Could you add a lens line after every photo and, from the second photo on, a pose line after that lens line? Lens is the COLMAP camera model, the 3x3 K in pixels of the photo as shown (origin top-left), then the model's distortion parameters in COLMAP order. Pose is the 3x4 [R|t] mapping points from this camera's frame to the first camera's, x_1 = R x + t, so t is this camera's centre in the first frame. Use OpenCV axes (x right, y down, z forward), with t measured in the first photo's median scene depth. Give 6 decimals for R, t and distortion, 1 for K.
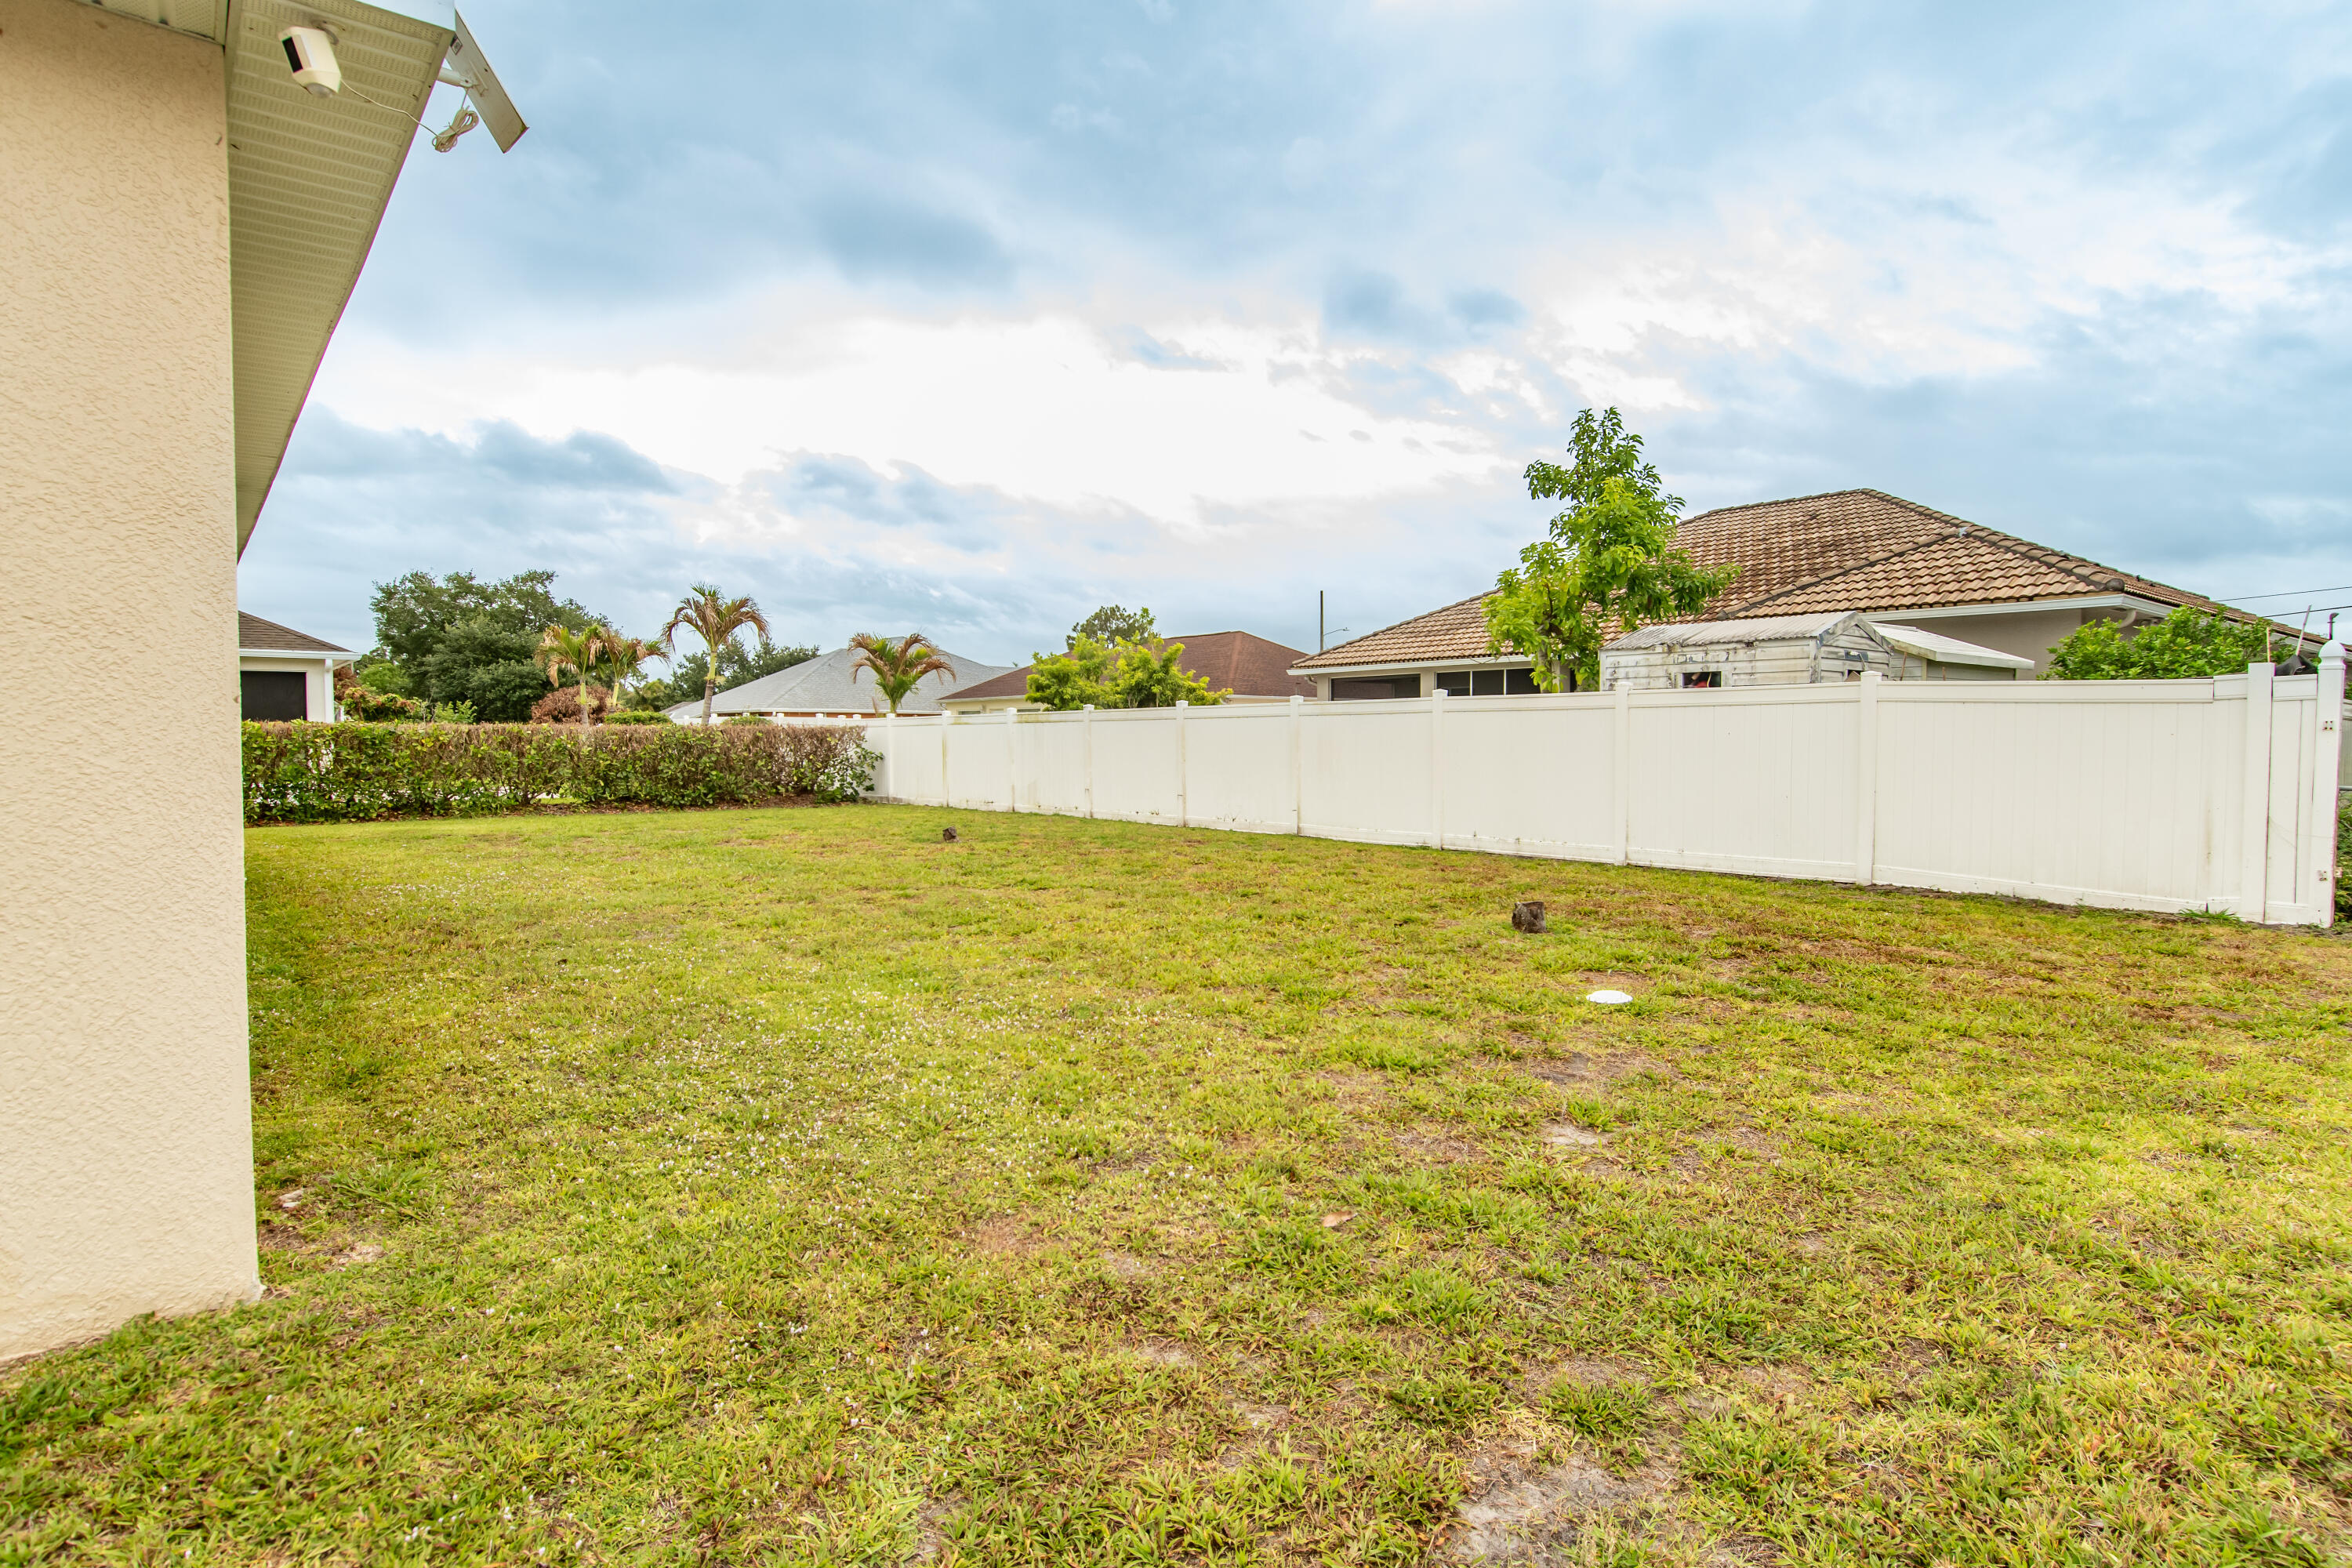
lens RADIAL K [[1256.2, 0, 1207.4], [0, 1256.2, 783.1], [0, 0, 1]] dist [0.005187, -0.004408]
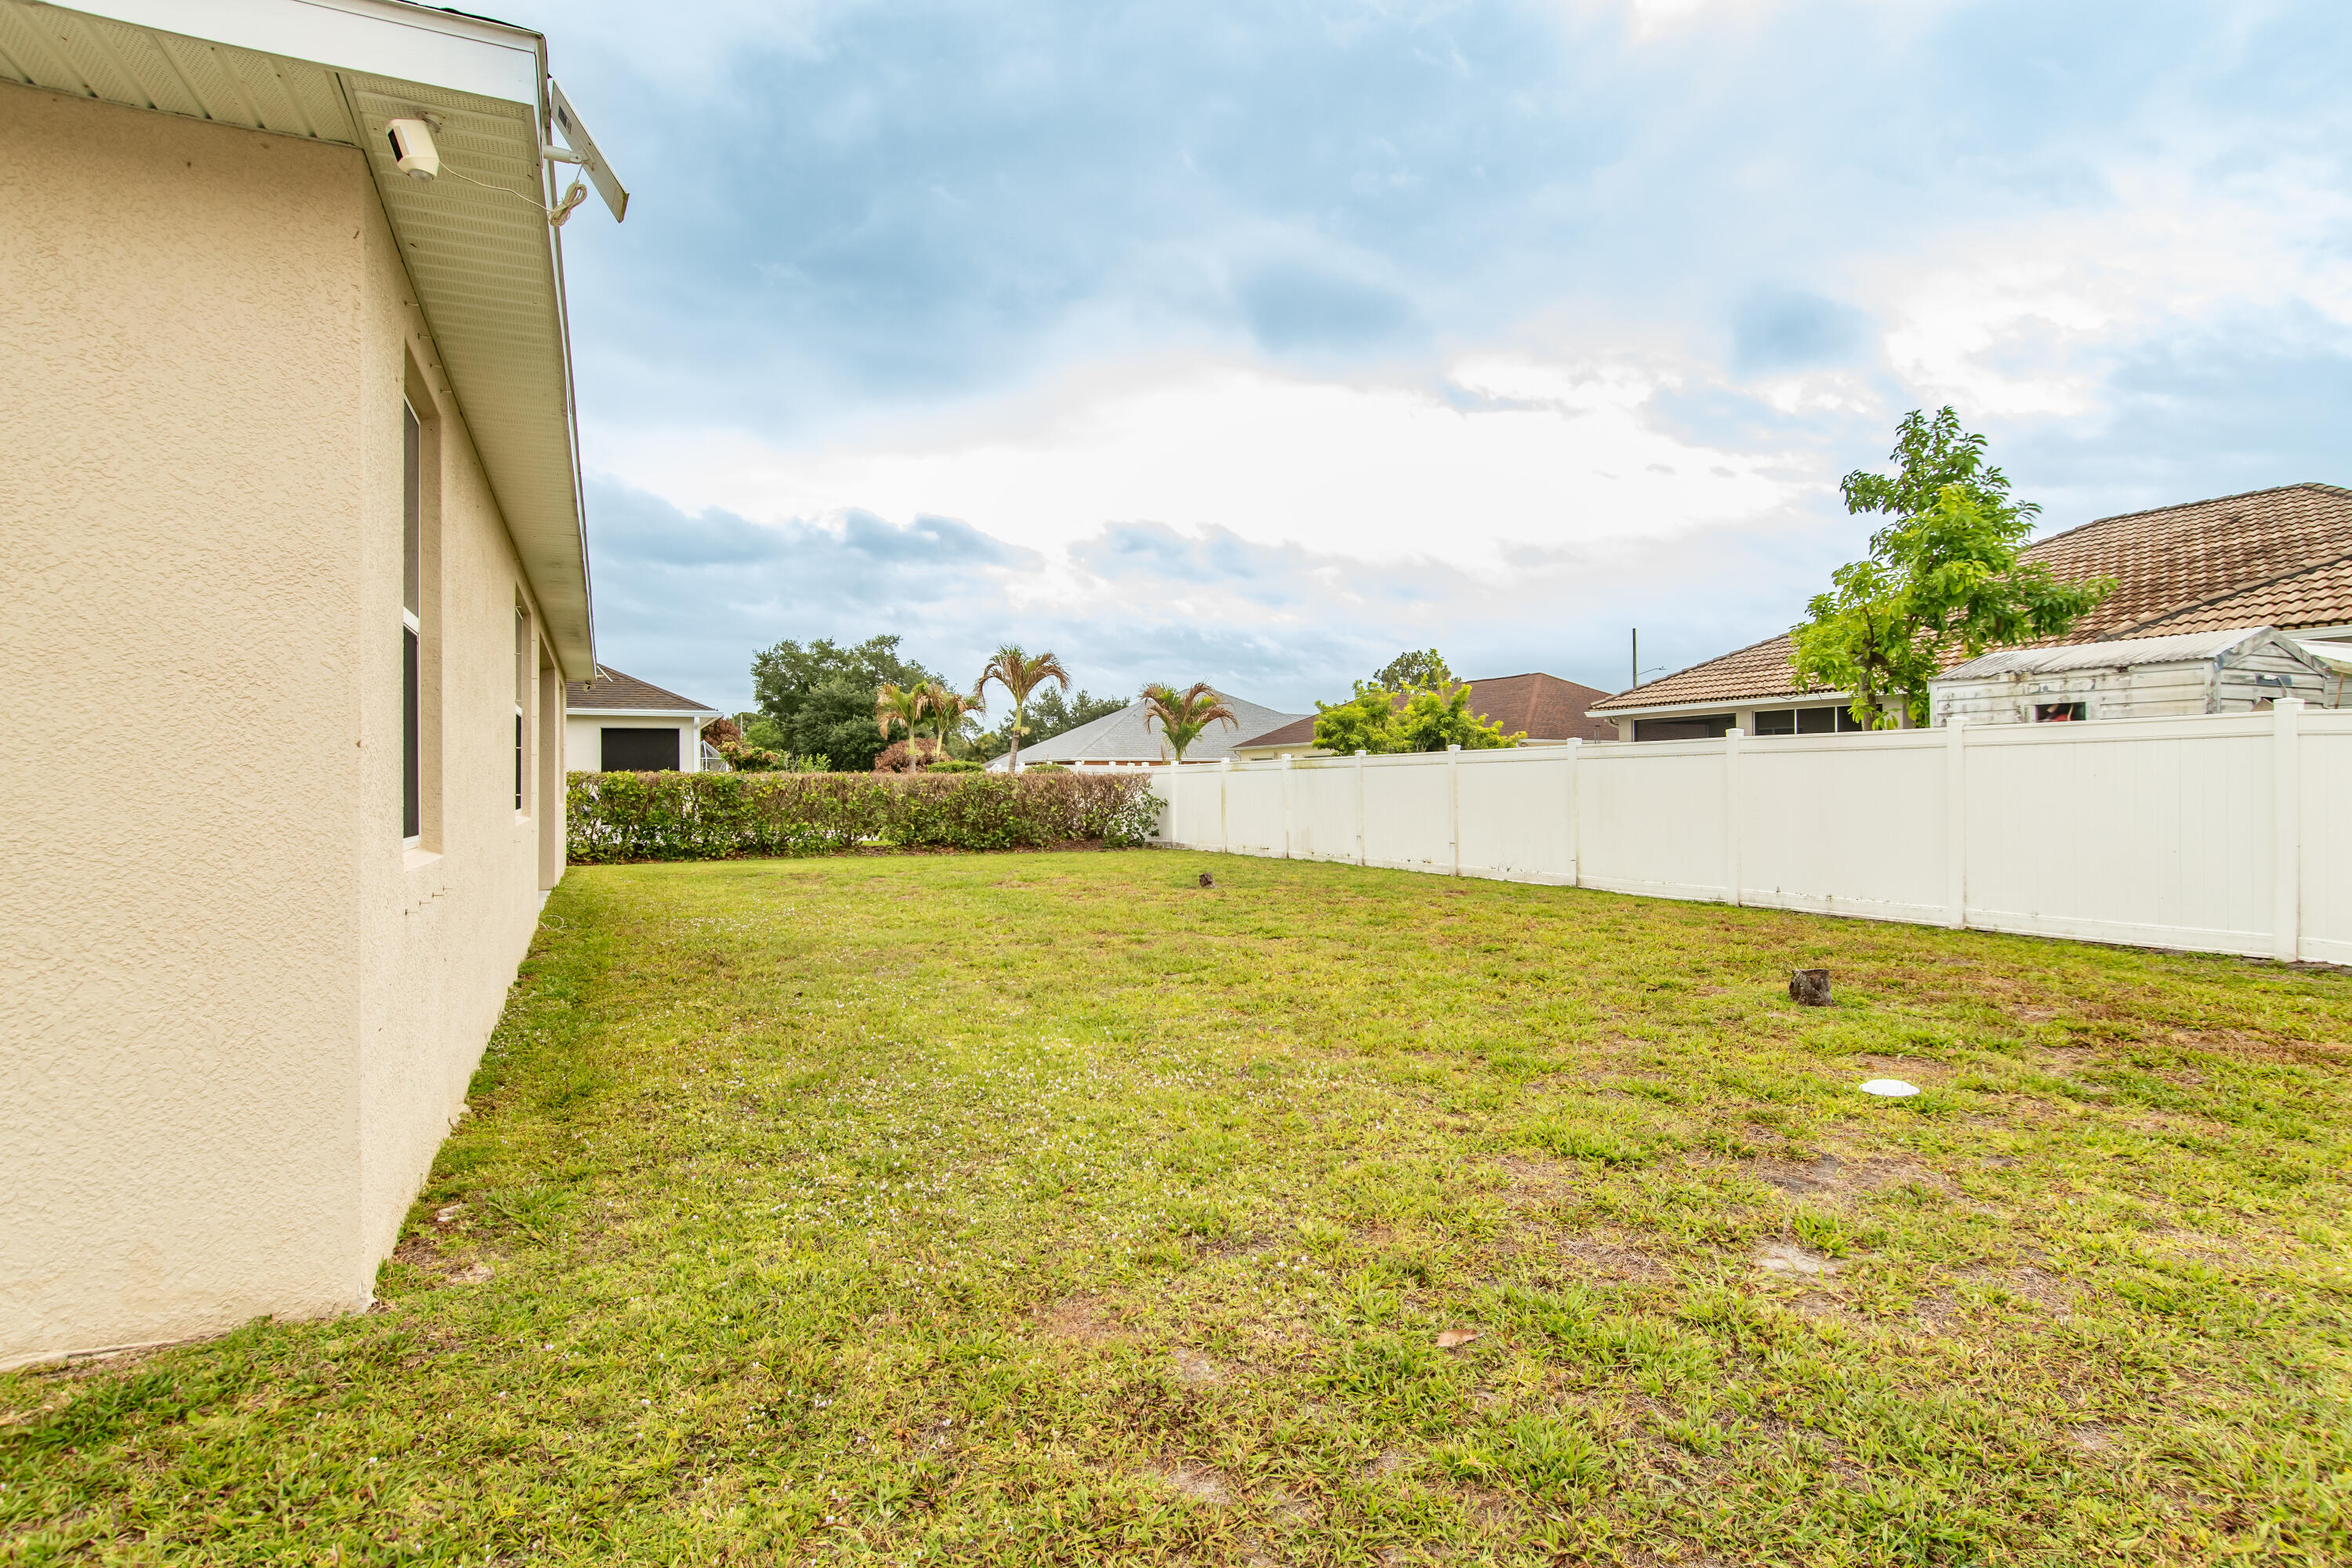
lens RADIAL K [[1256.2, 0, 1186.4], [0, 1256.2, 779.7], [0, 0, 1]] dist [0.005187, -0.004408]
pose [[0.966958, -0.004165, -0.254900, 0.096180], [-0.006095, 0.999203, -0.039447, 0.001154], [0.254861, 0.039697, 0.966162, 0.072849]]
